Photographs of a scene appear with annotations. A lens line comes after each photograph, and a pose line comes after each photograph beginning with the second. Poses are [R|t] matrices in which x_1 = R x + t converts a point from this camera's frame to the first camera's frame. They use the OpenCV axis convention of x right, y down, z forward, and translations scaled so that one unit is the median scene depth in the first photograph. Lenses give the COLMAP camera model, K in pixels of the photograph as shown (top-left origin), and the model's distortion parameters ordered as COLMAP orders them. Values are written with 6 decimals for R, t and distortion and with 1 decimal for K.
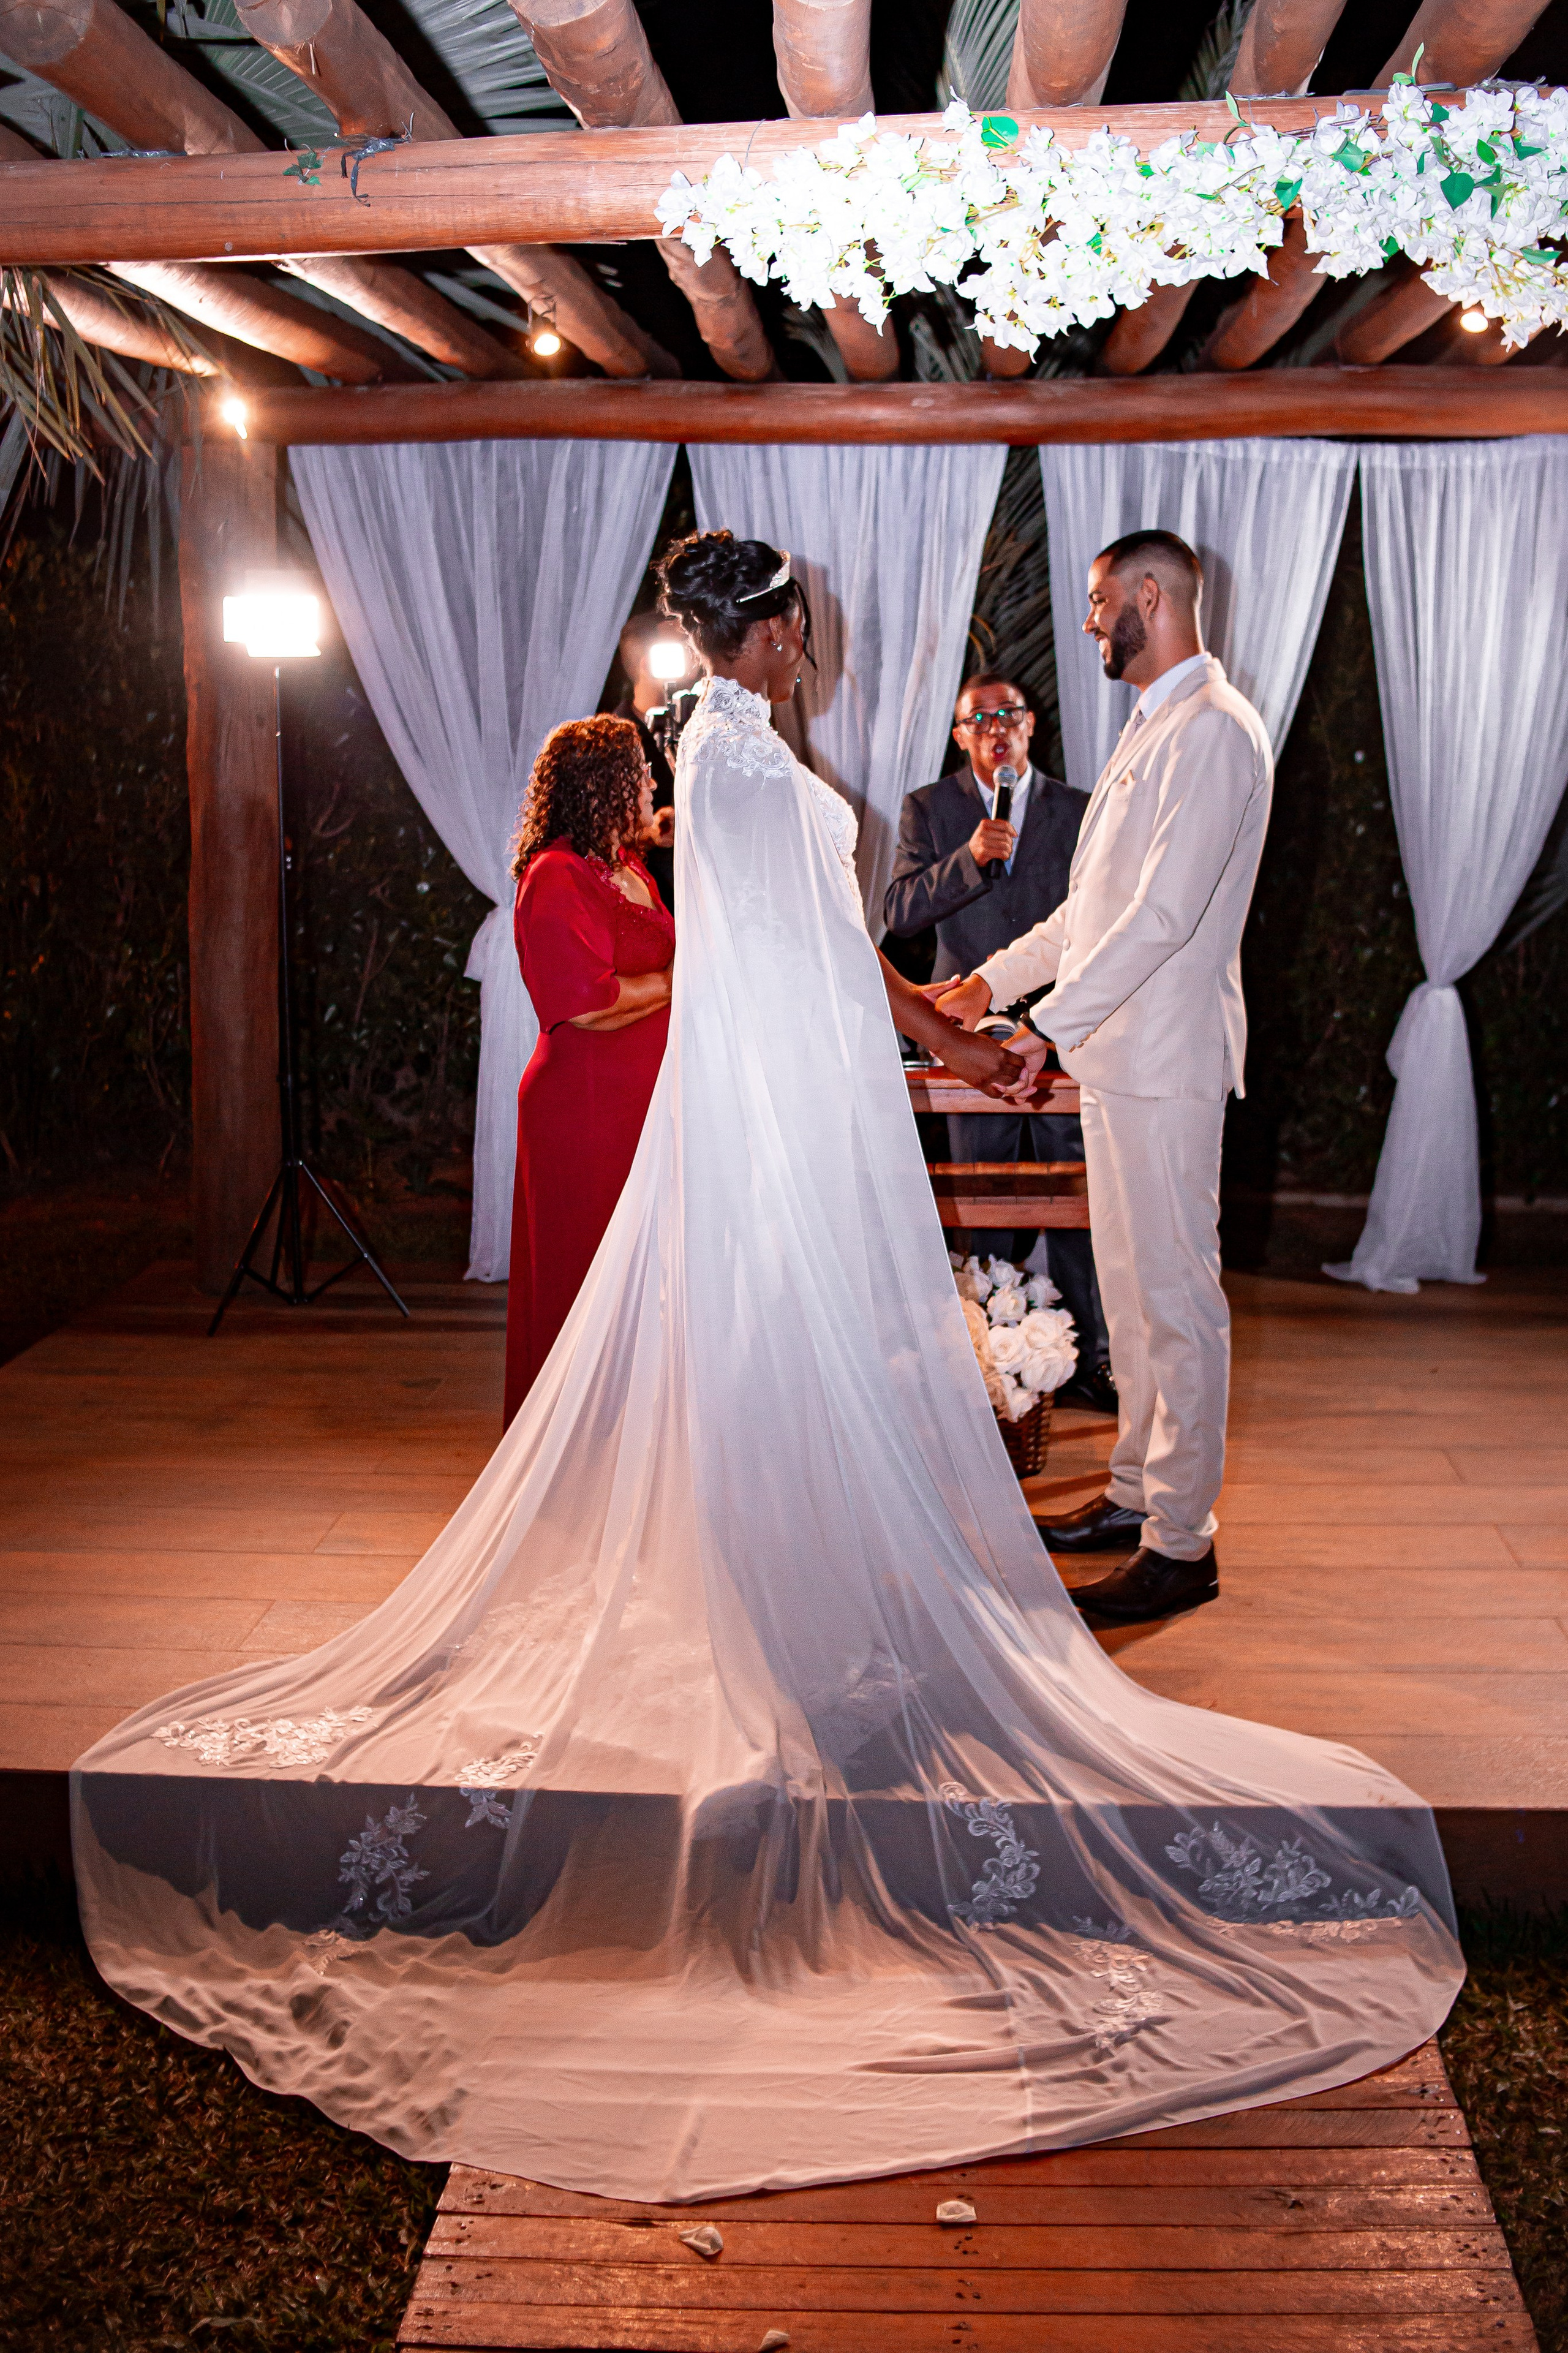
lens RADIAL K [[2556.0, 0, 740.6], [0, 2556.0, 1049.7], [0, 0, 1]] dist [-0.125501, 0.039767]
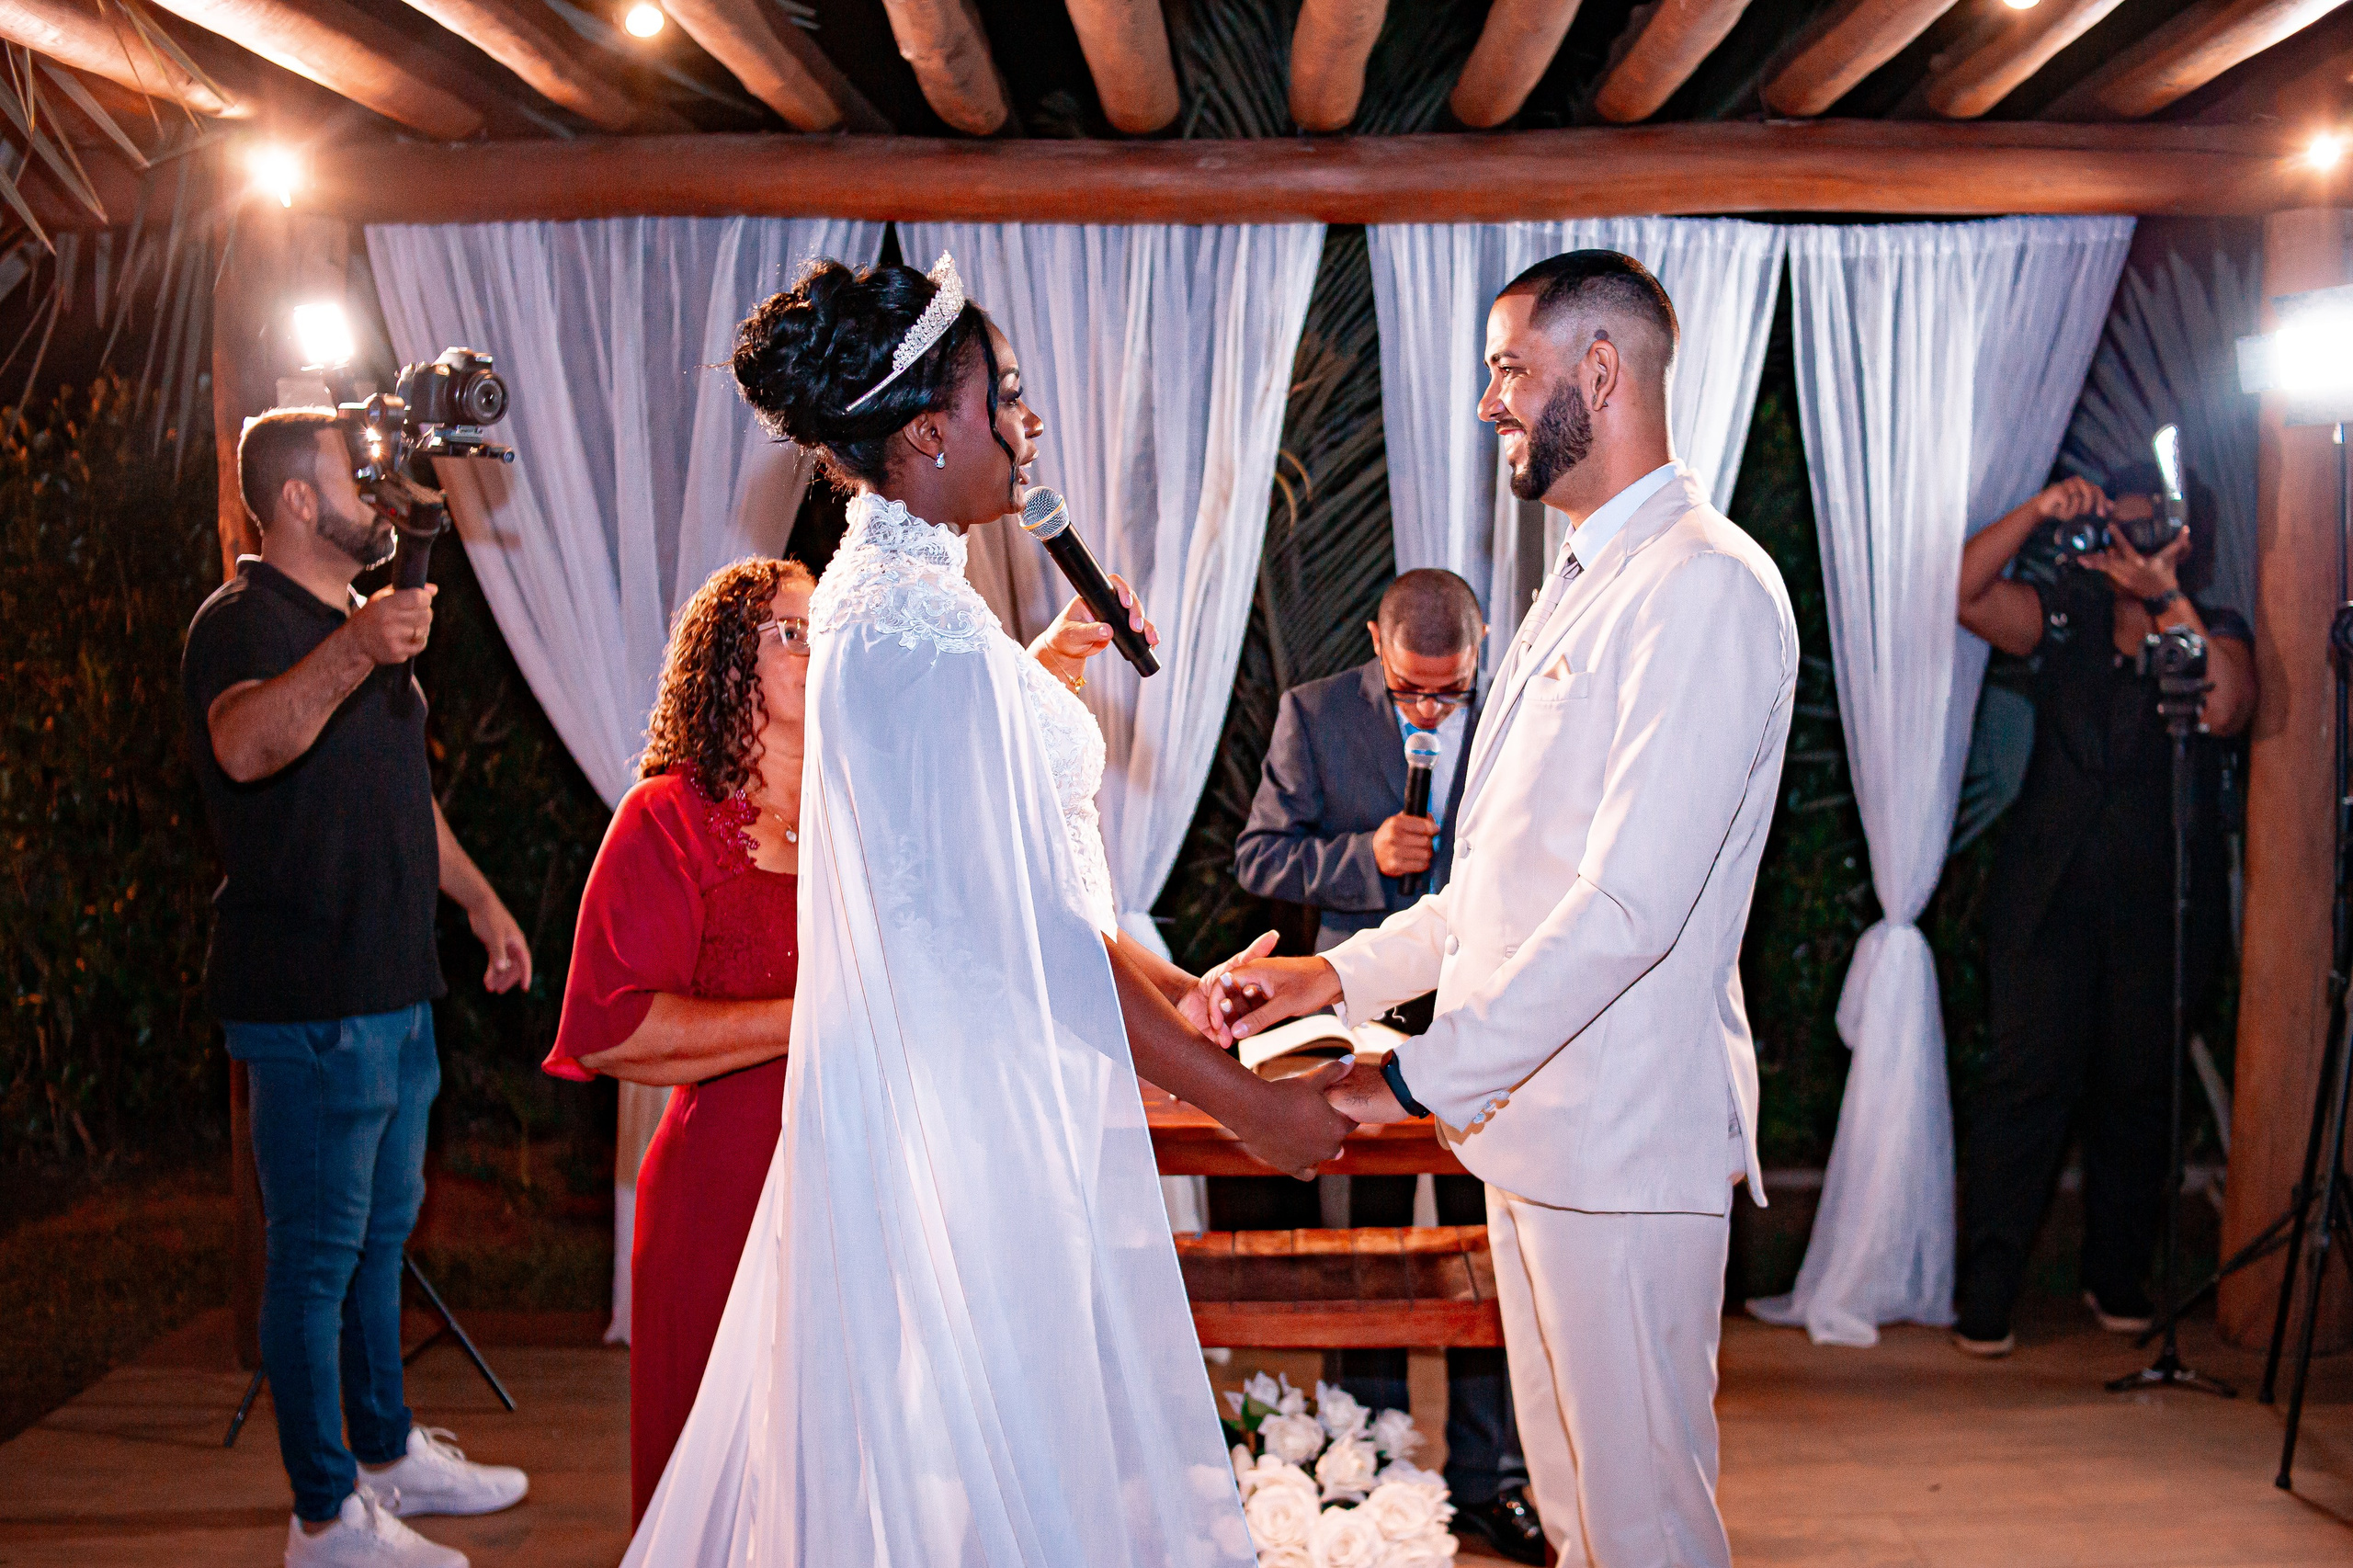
lens RADIAL K [[2556.1, 0, 1188.1], [0, 2556.1, 787.1], [0, 0, 1]] dist [-0.125501, 0.039767]
pose [[0.998229, -0.004361, 0.059336, 0.019352], [0.007837, 0.998258, -0.058476, -0.028292], [-0.058978, 0.058838, 0.996524, 0.258517]]
